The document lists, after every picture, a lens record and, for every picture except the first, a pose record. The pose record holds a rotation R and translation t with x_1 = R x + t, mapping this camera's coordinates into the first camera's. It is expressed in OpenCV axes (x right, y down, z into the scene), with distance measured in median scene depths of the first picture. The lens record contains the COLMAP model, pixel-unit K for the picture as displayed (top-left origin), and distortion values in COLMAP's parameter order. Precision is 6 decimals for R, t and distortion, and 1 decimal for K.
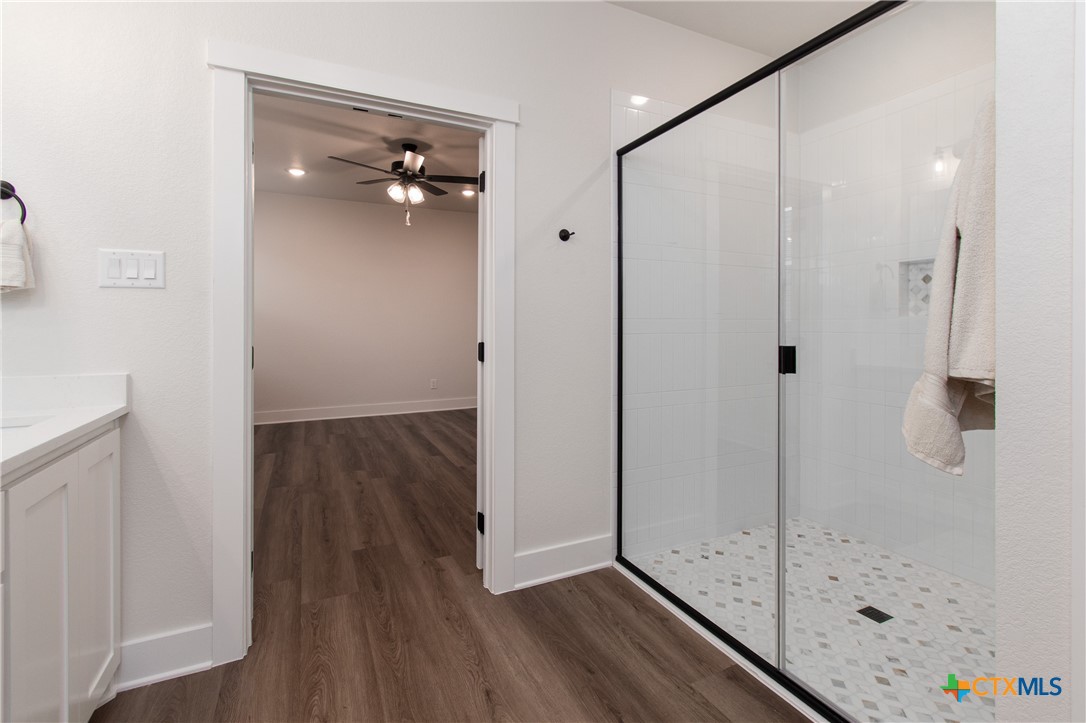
lens RADIAL K [[489.6, 0, 544.6], [0, 489.6, 319.7], [0, 0, 1]] dist [0.000965, -0.000642]
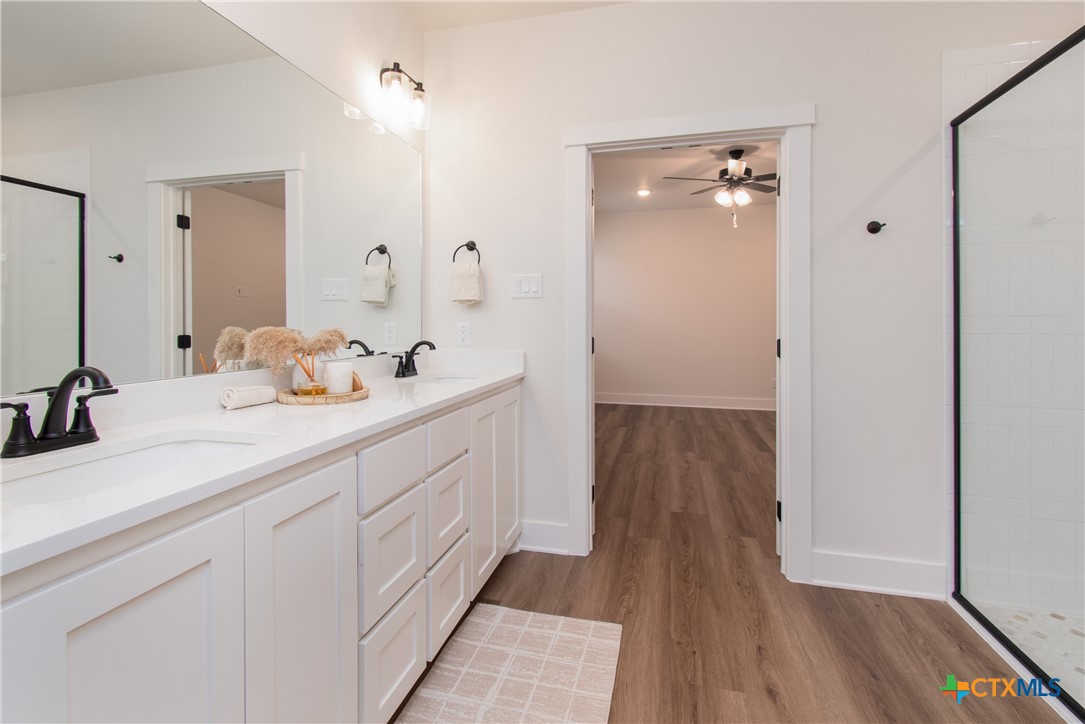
lens RADIAL K [[489.2, 0, 544.1], [0, 489.2, 320.2], [0, 0, 1]] dist [0.000965, -0.000642]
pose [[0.763374, 0.000906, -0.645956, 0.162049], [0.003245, 0.999981, 0.005238, -0.001956], [0.645949, -0.006095, 0.763356, -0.124642]]
